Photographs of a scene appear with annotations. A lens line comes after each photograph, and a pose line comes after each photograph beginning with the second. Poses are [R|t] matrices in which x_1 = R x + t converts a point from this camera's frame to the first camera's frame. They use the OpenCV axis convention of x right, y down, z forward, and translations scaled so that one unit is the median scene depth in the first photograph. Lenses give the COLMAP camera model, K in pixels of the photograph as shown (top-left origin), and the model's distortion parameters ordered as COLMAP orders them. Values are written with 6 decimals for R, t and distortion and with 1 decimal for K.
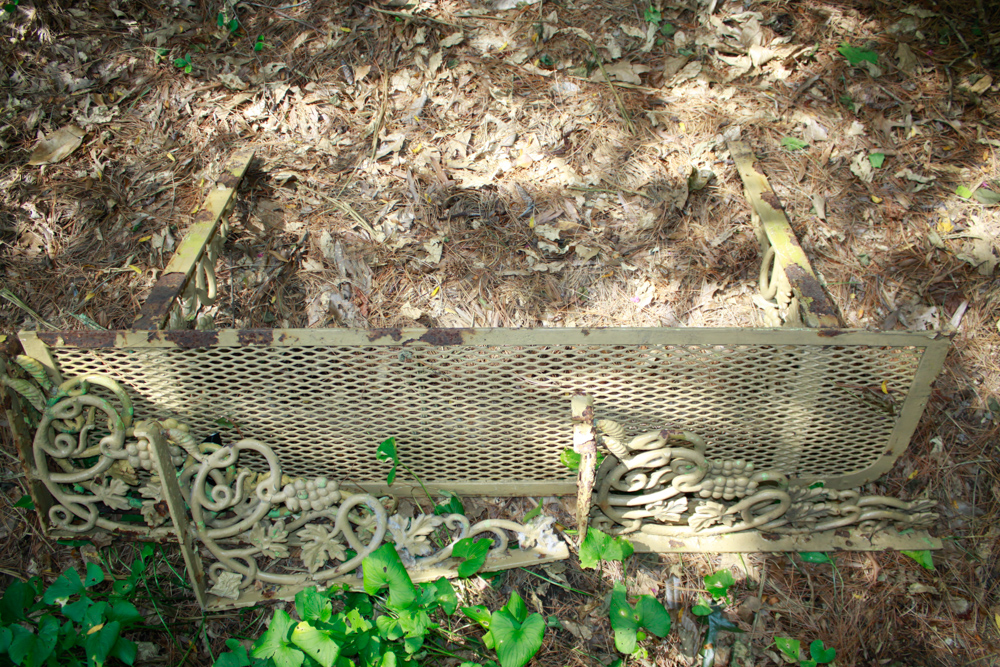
lens RADIAL K [[836.8, 0, 502.3], [0, 836.8, 340.0], [0, 0, 1]] dist [-0.149832, 0.123182]
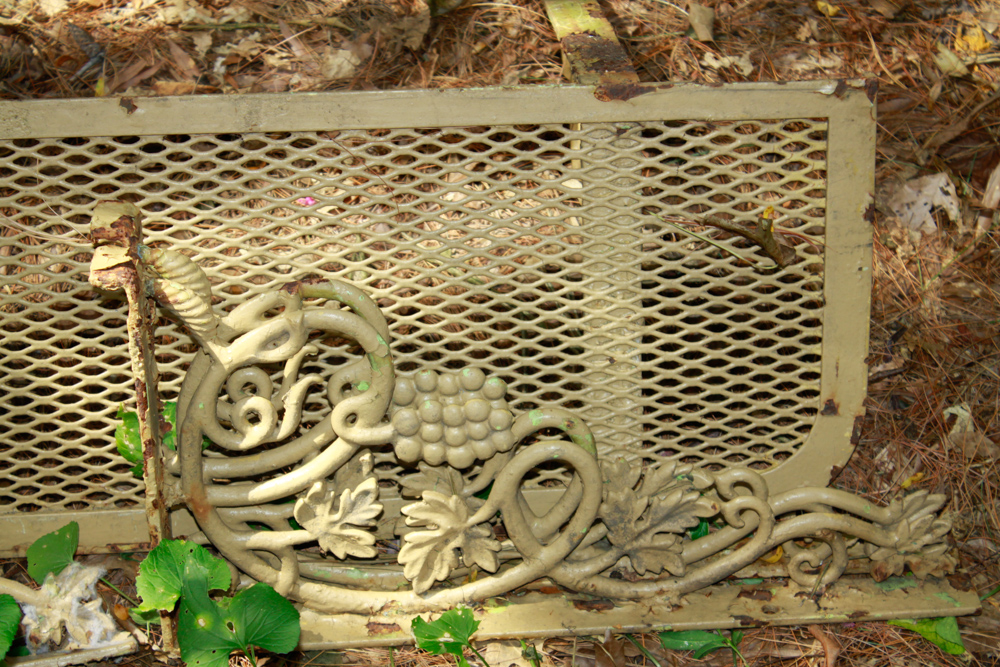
lens RADIAL K [[2440.9, 0, 503.1], [0, 2440.9, 331.7], [0, 0, 1]] dist [0.097126, 0.000000]
pose [[0.996644, -0.033294, 0.074775, 0.178027], [0.056344, 0.941706, -0.331686, 0.528432], [-0.059373, 0.334786, 0.940422, -0.305950]]
